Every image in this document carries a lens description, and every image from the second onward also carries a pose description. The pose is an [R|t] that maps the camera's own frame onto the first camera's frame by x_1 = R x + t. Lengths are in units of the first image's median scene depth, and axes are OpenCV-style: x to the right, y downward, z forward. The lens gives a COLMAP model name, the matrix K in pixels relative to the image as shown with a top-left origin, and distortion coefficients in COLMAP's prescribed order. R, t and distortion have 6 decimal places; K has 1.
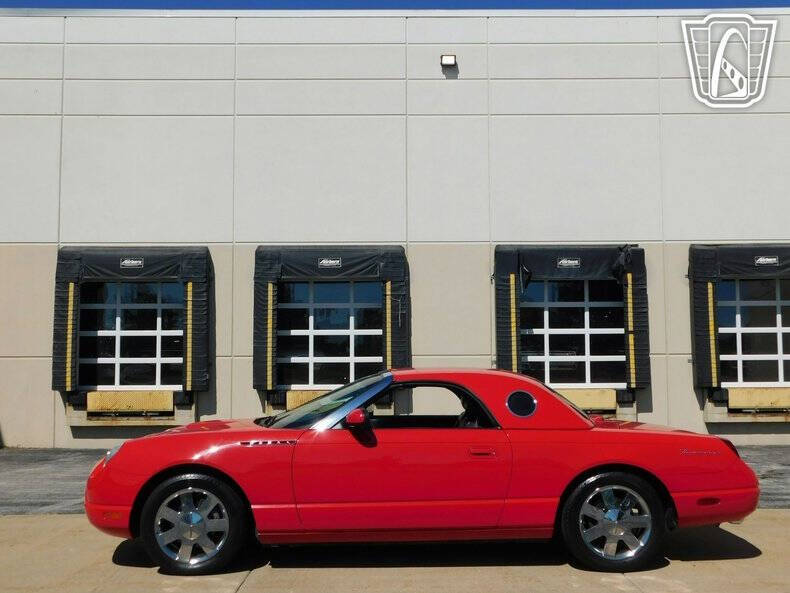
lens RADIAL K [[657.5, 0, 392.3], [0, 657.5, 311.6], [0, 0, 1]] dist [0.000452, 0.001284]
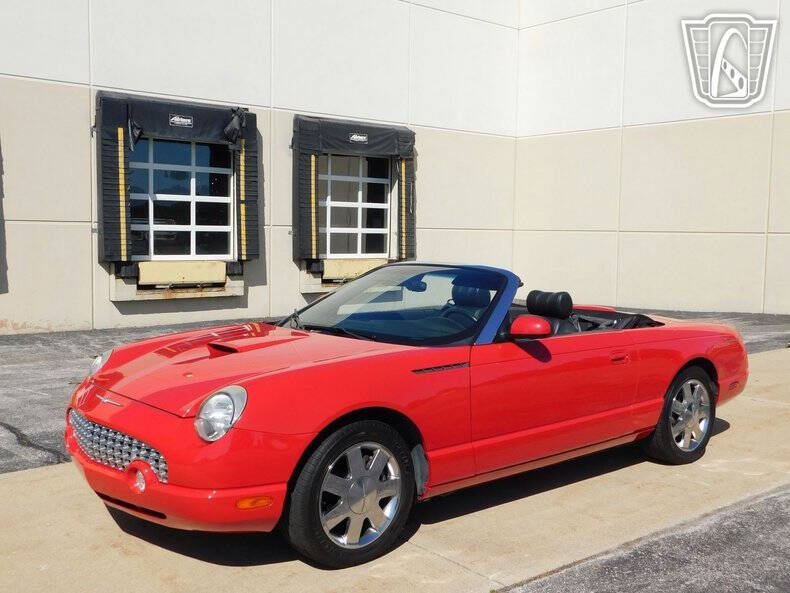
lens RADIAL K [[756.5, 0, 379.8], [0, 756.5, 295.8], [0, 0, 1]] dist [-0.013533, 0.002343]
pose [[0.792553, -0.034966, 0.608799, -0.152564], [-0.063259, 0.988254, 0.139113, 0.000809], [-0.606513, -0.148767, 0.781032, 0.000614]]
